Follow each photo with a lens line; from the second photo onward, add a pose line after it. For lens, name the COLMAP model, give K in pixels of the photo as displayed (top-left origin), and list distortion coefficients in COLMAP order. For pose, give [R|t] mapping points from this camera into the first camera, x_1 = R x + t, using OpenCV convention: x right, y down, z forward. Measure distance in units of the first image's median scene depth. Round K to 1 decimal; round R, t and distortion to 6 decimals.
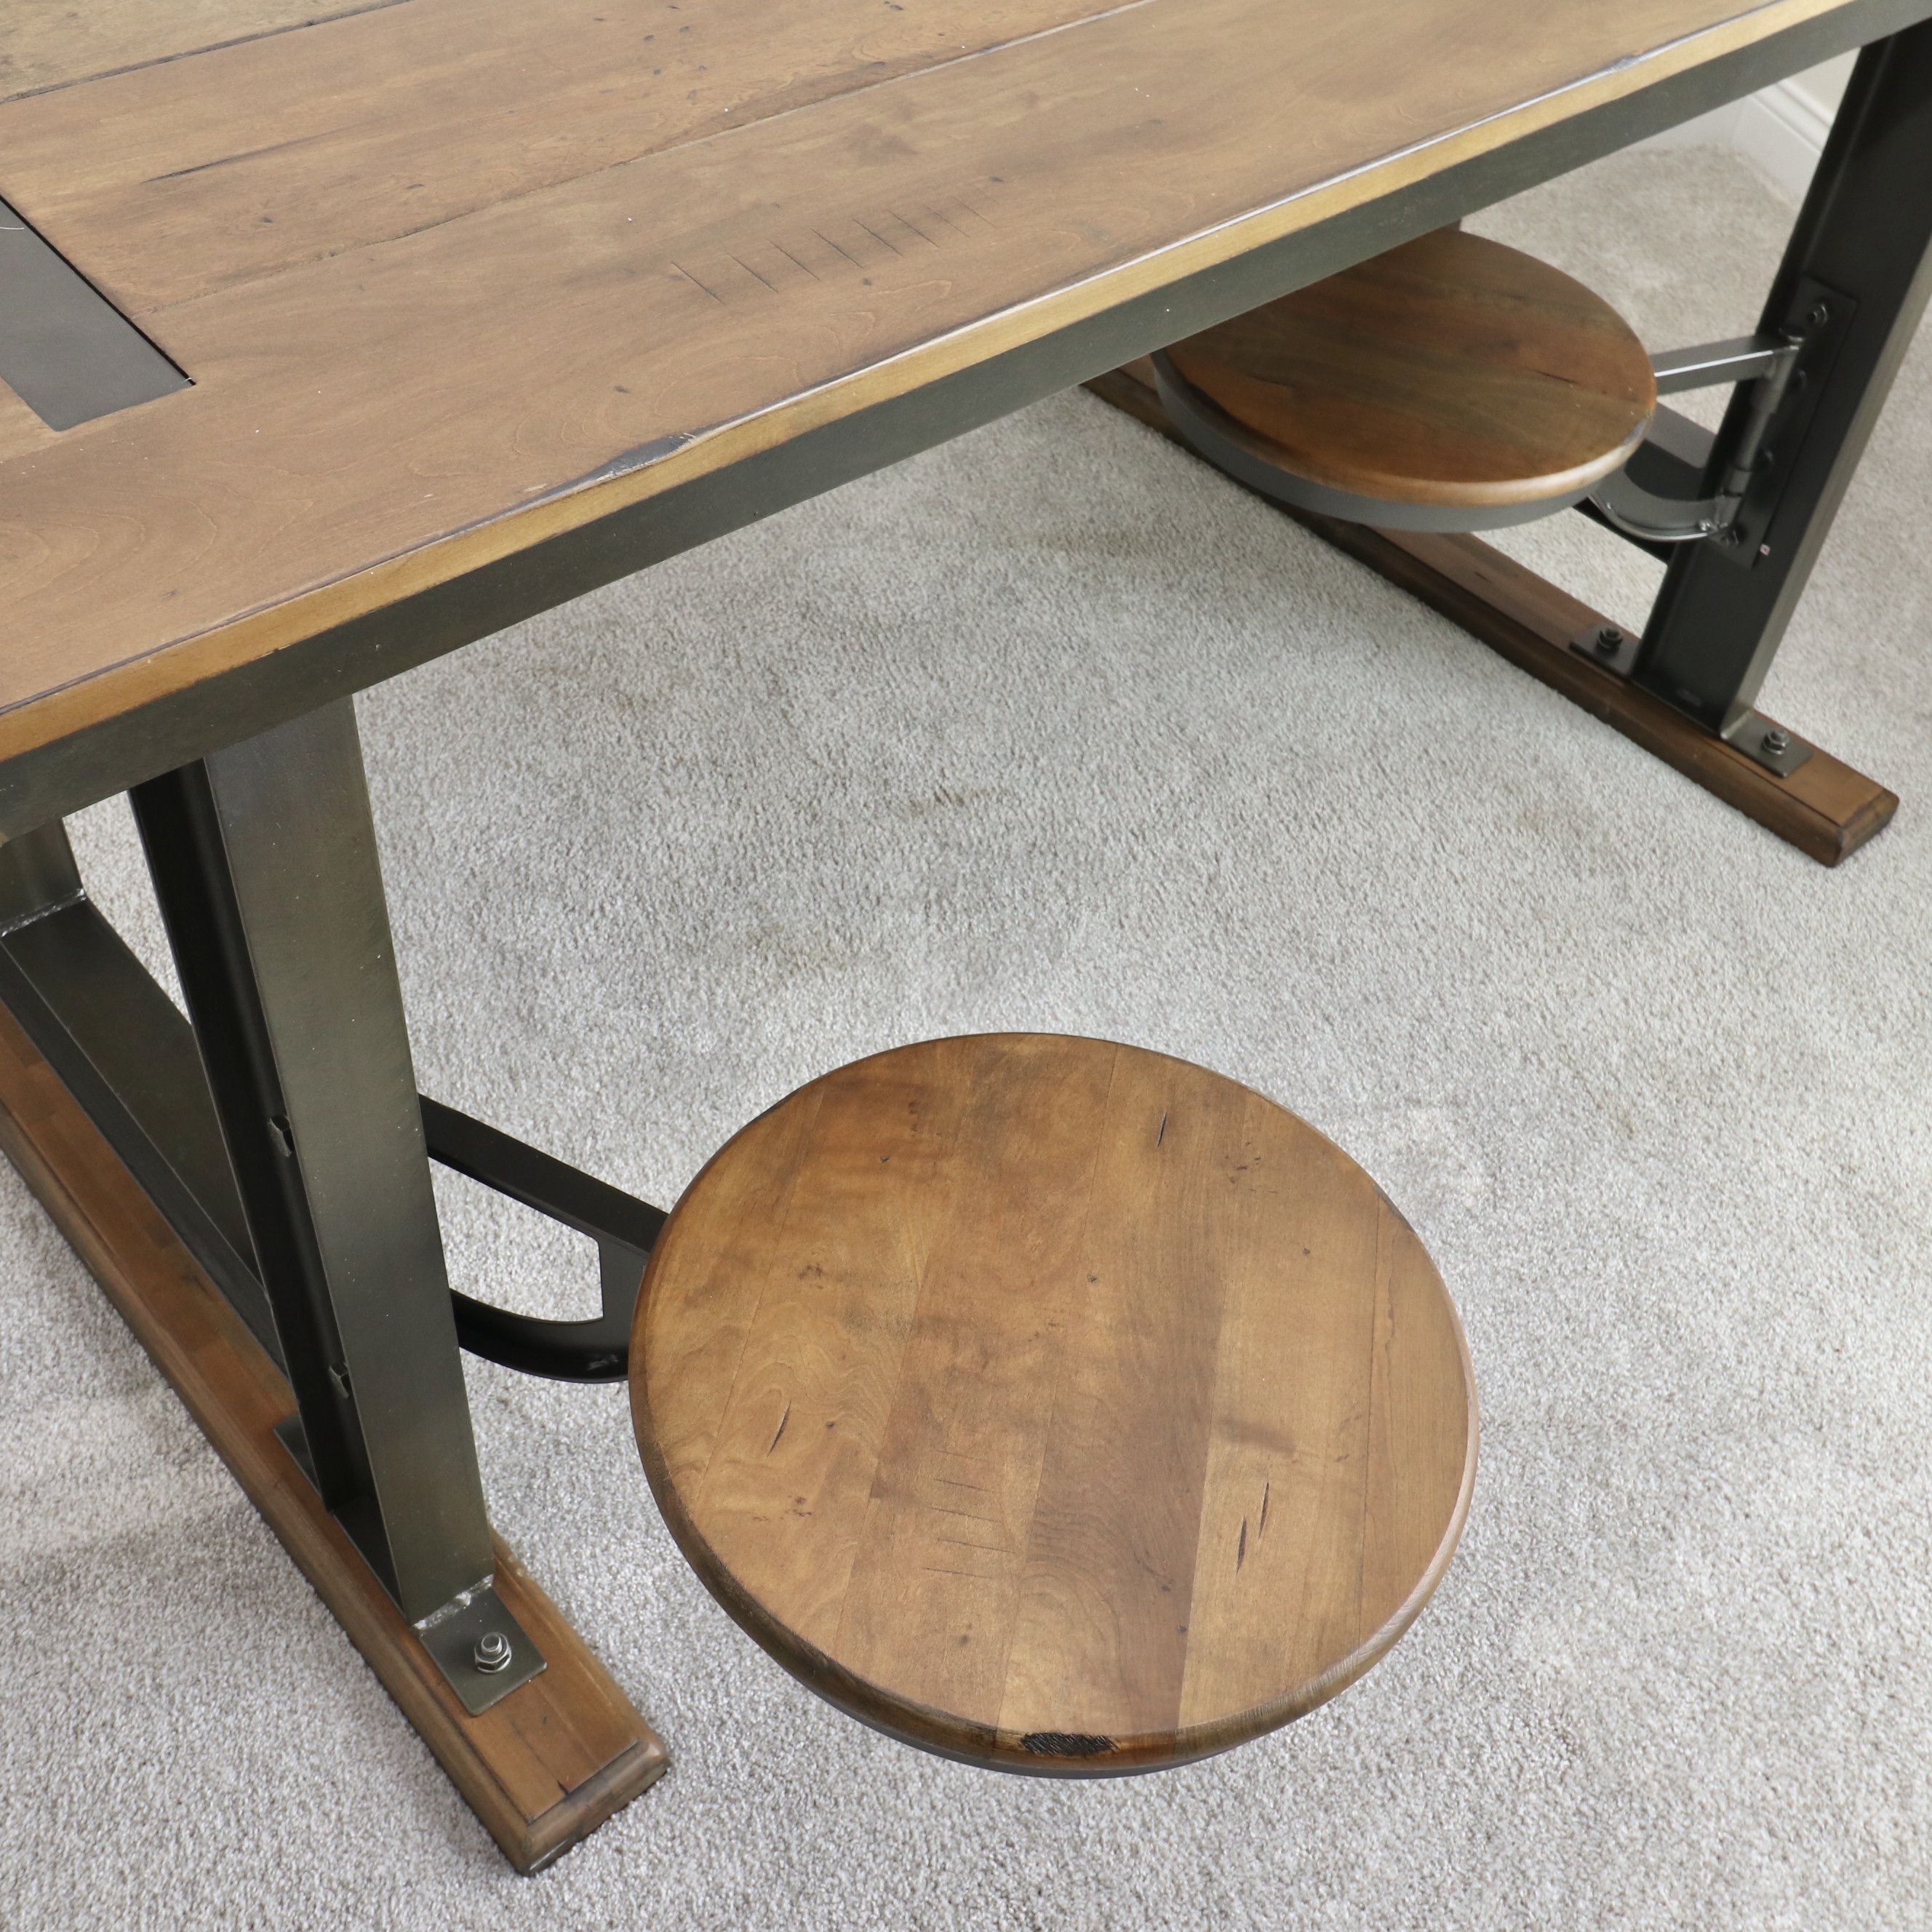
lens RADIAL K [[2157.4, 0, 966.0], [0, 2157.4, 966.0], [0, 0, 1]] dist [0.019915, -0.010177]
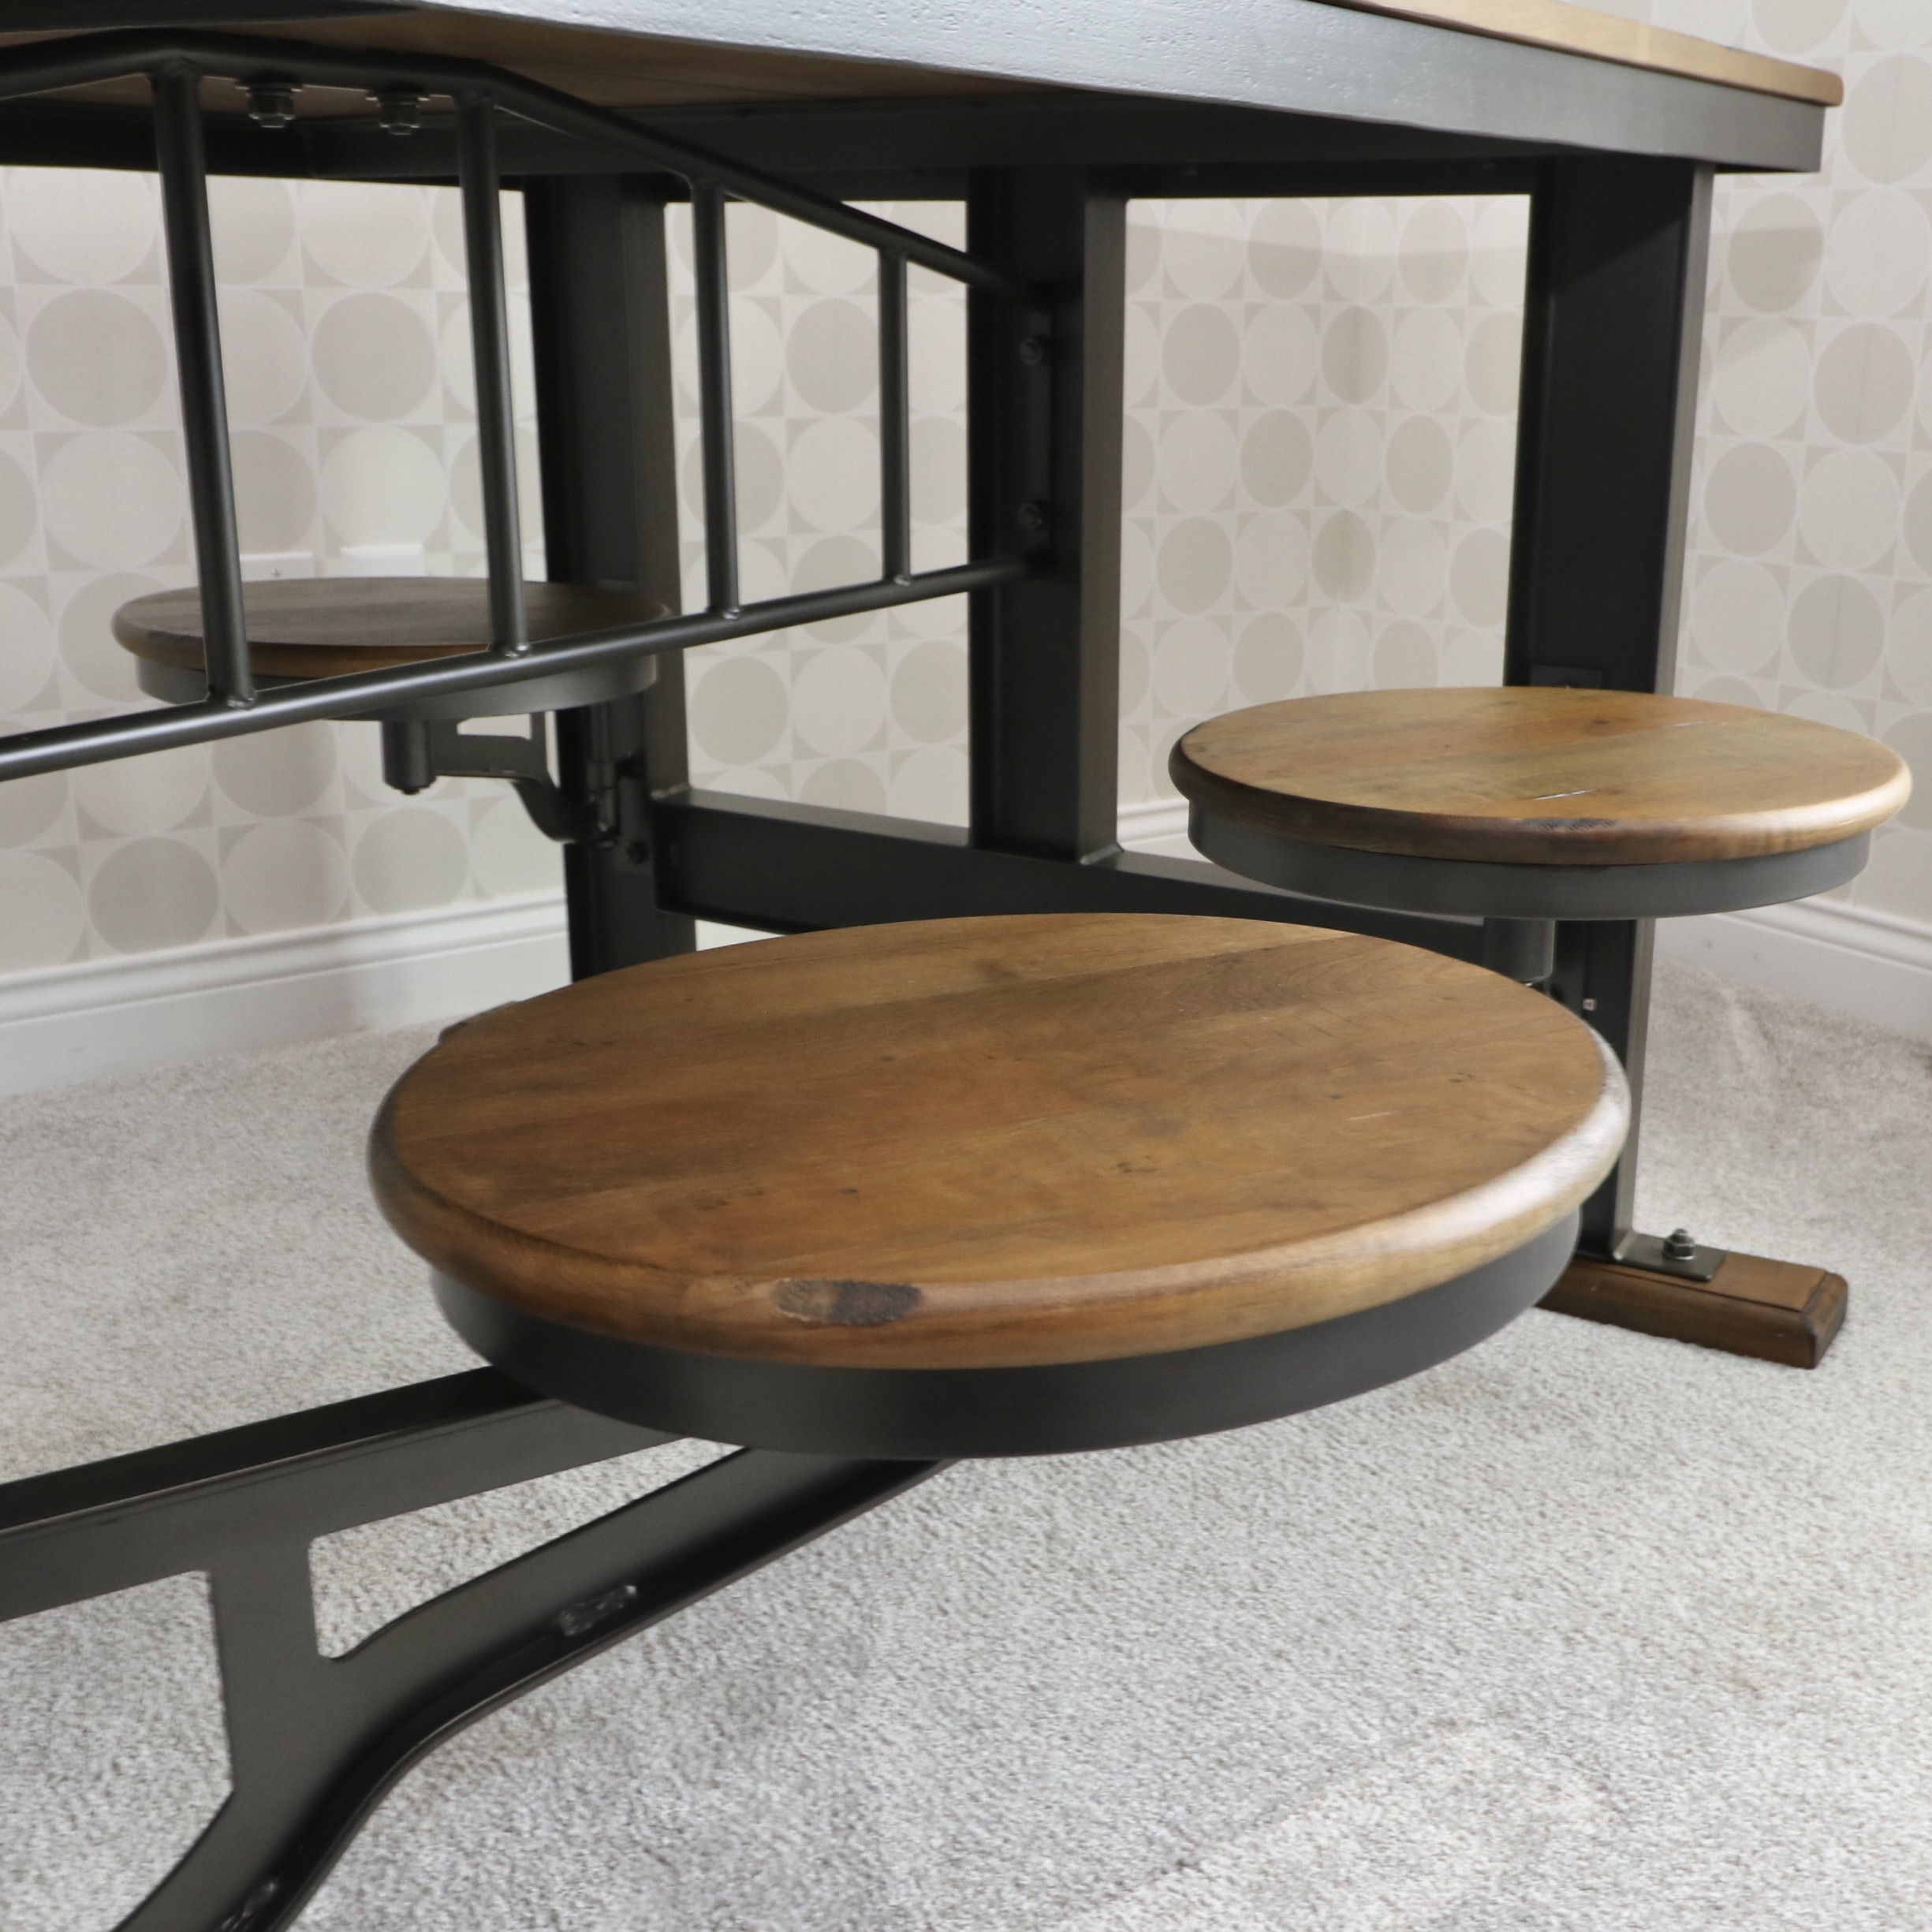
lens RADIAL K [[2371.8, 0, 1074.2], [0, 2371.8, 980.5], [0, 0, 1]] dist [0.017661, -0.025706]
pose [[0.951376, -0.158780, 0.263954, -0.053272], [0.265410, 0.857455, -0.440827, 0.150783], [-0.156335, 0.489448, 0.857904, 0.273777]]
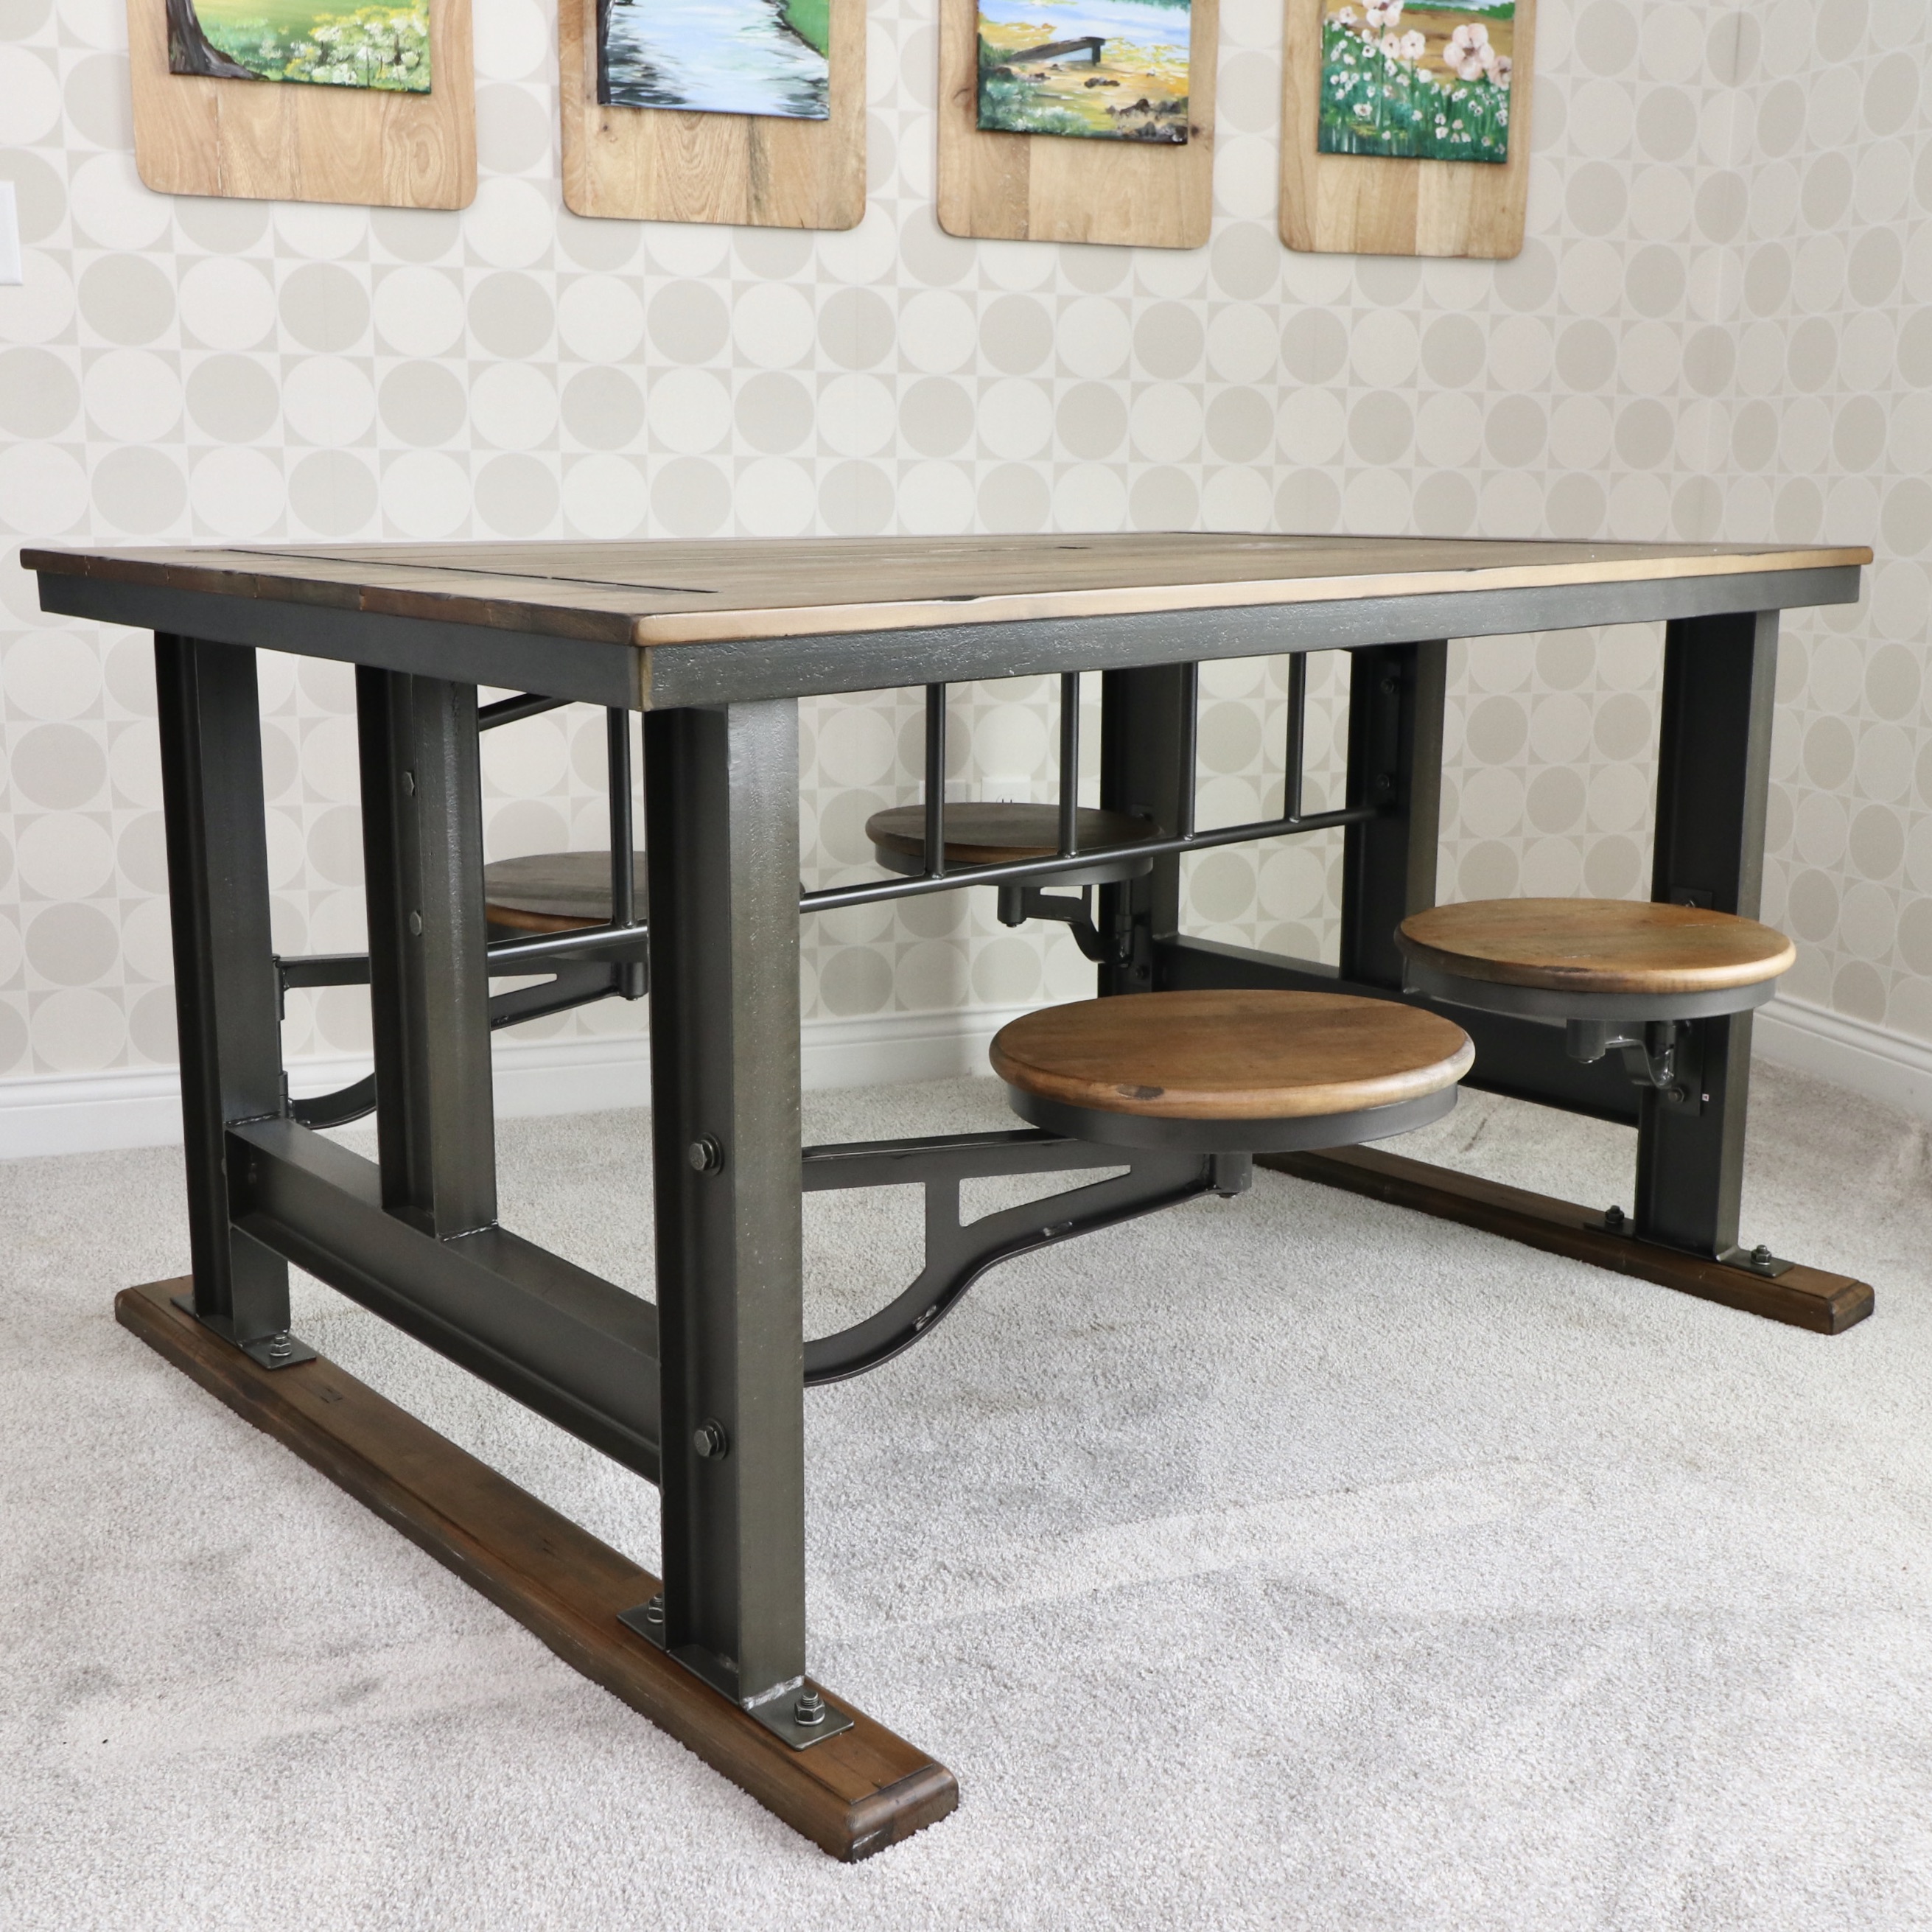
lens RADIAL K [[2157.4, 0, 966.0], [0, 2157.4, 966.0], [0, 0, 1]] dist [0.019915, -0.010177]
pose [[0.996880, -0.078323, -0.009799, -0.062165], [0.060091, 0.833545, -0.549174, 0.459319], [0.051181, 0.546872, 0.835650, -0.171538]]
